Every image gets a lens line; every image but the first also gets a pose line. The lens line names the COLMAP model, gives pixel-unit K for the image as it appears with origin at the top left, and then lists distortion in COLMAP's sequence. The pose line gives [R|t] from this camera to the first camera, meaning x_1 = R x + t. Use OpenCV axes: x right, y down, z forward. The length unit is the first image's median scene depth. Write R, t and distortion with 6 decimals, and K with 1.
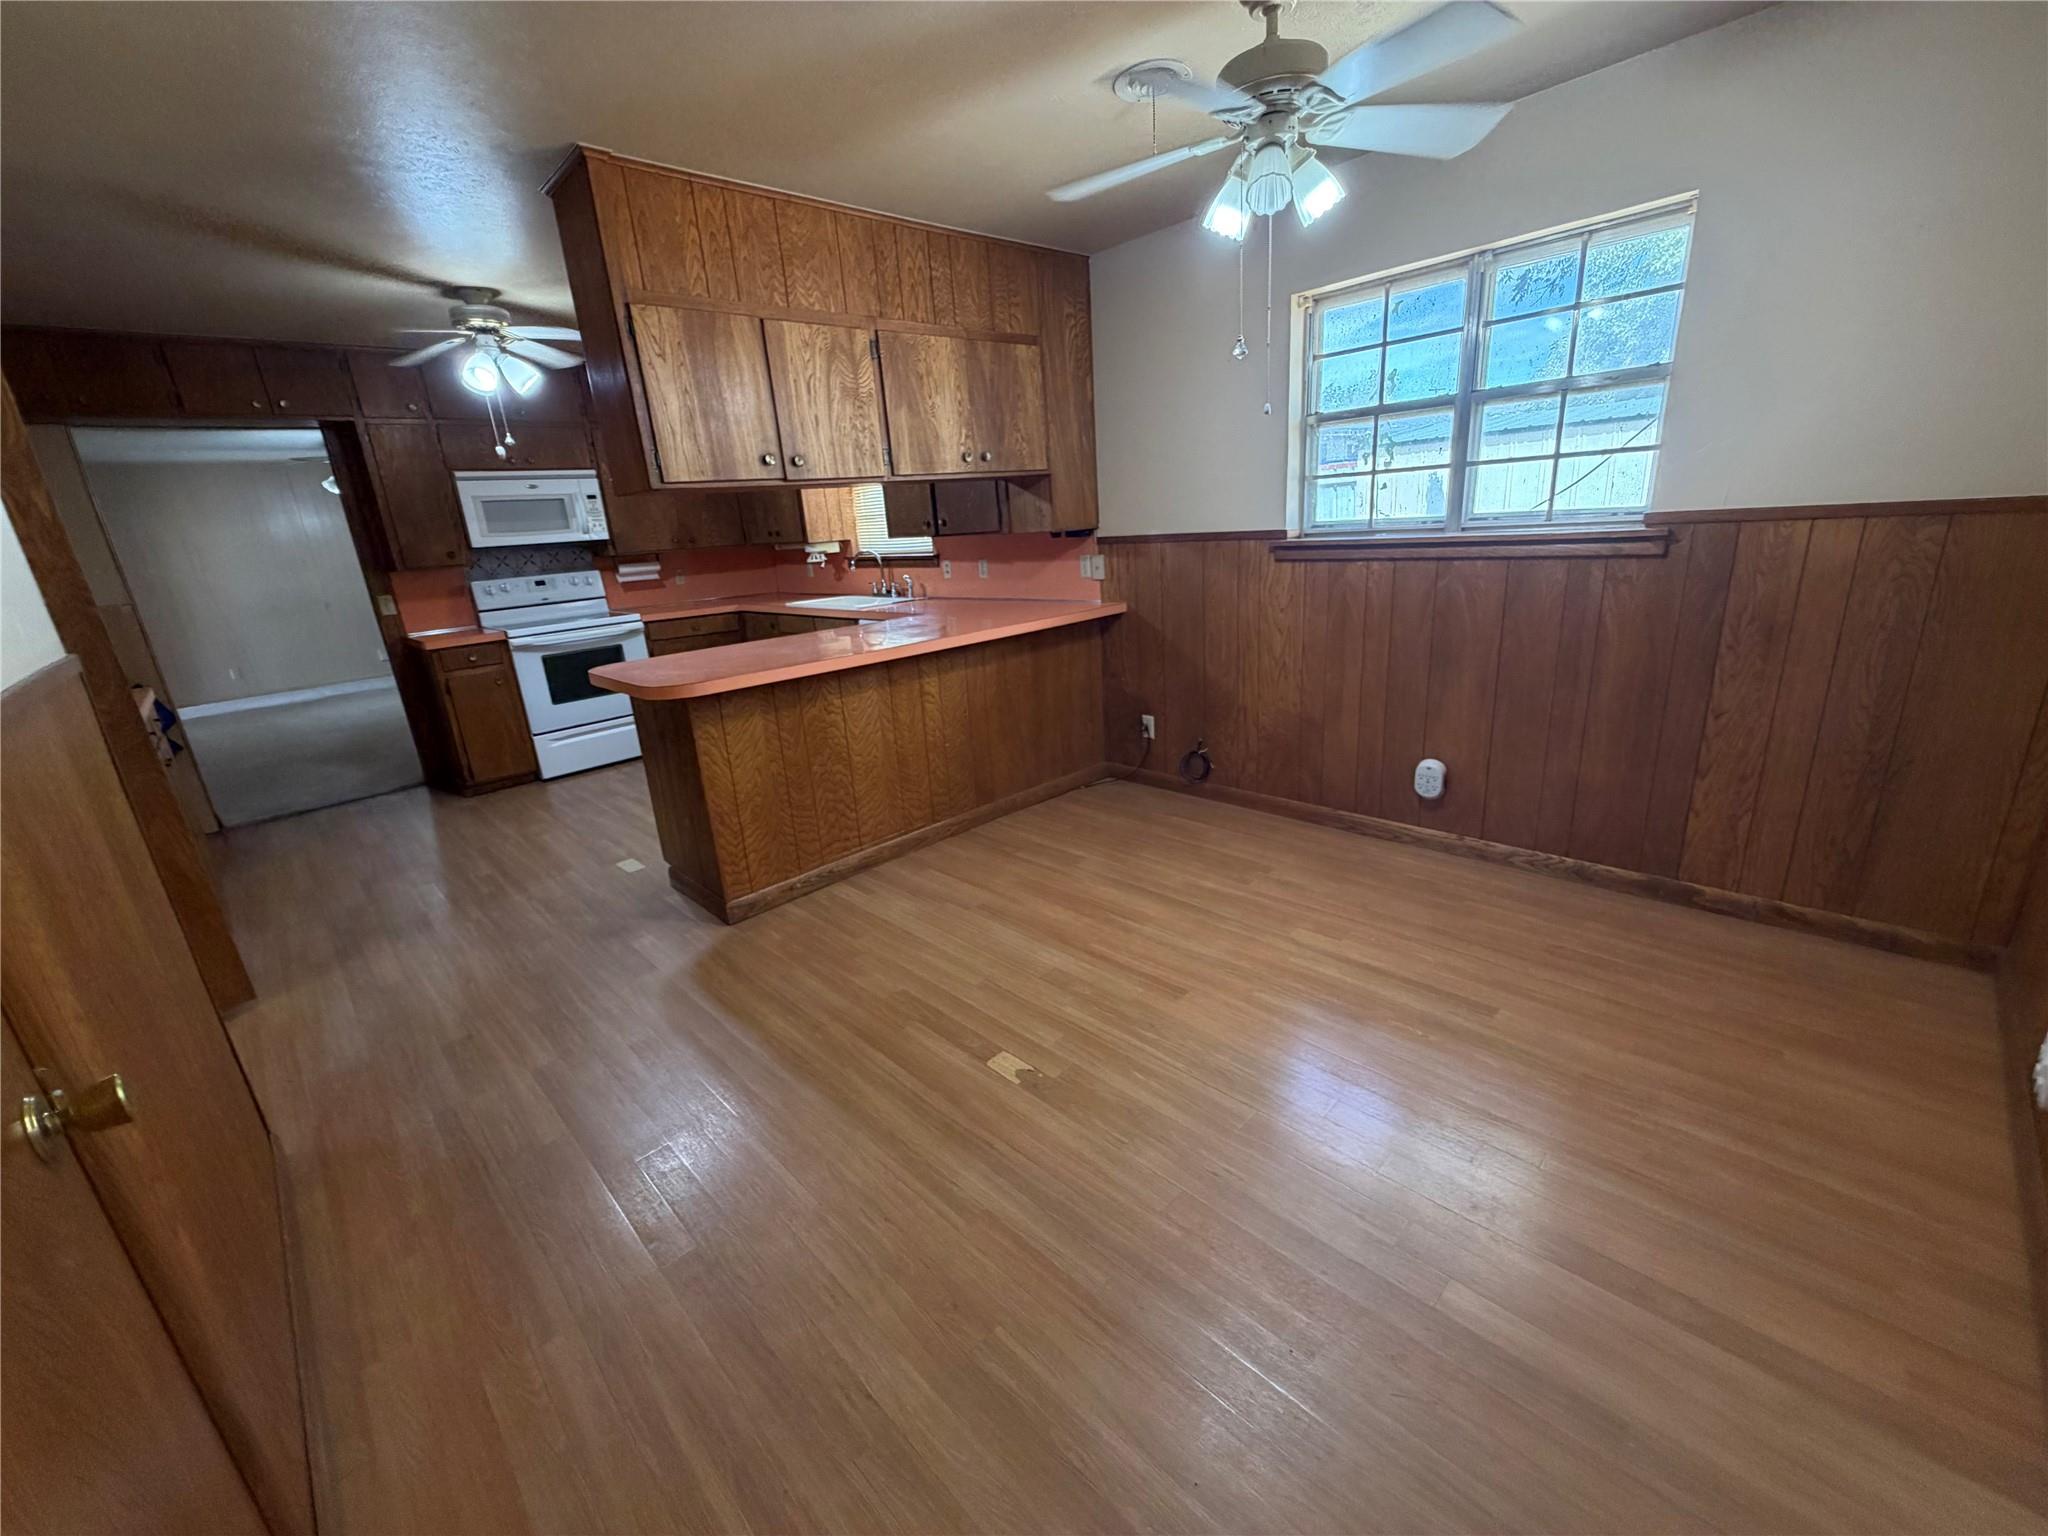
lens RADIAL K [[816.6, 0, 1027.7], [0, 816.6, 766.3], [0, 0, 1]] dist [-0.002308, 0.000268]
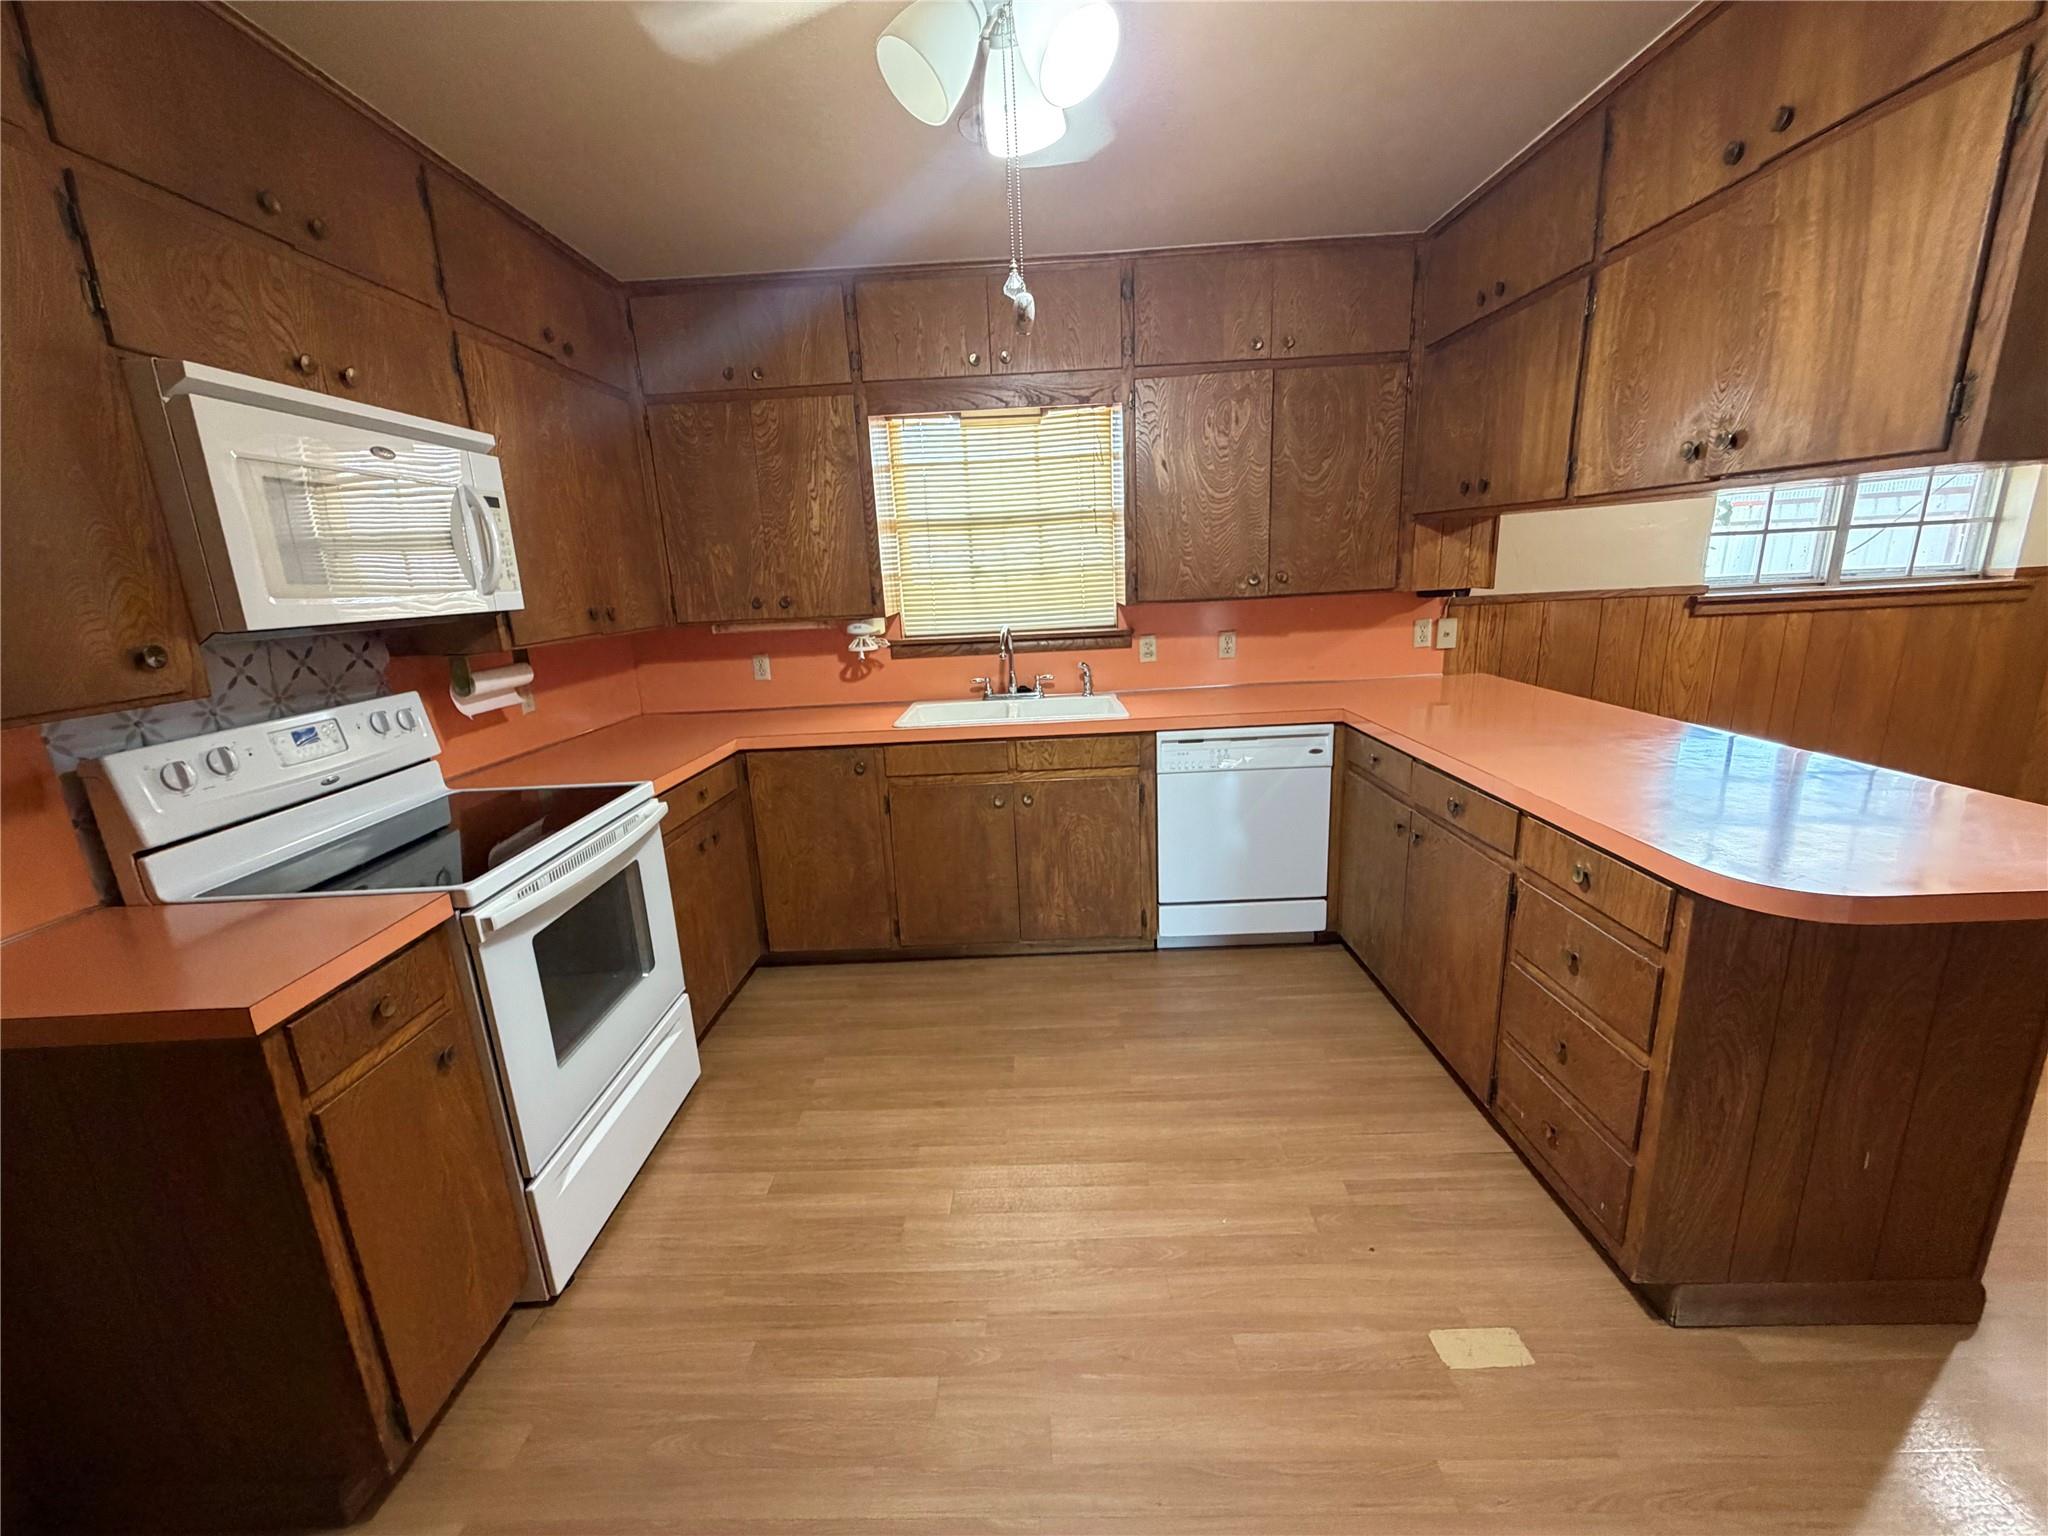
lens RADIAL K [[816.6, 0, 1018.2], [0, 816.6, 770.0], [0, 0, 1]] dist [-0.002308, 0.000268]
pose [[0.709209, -0.137509, 0.691458, -0.720674], [0.208929, 0.977729, -0.019854, -0.163134], [-0.673328, 0.158546, 0.722144, 0.640444]]
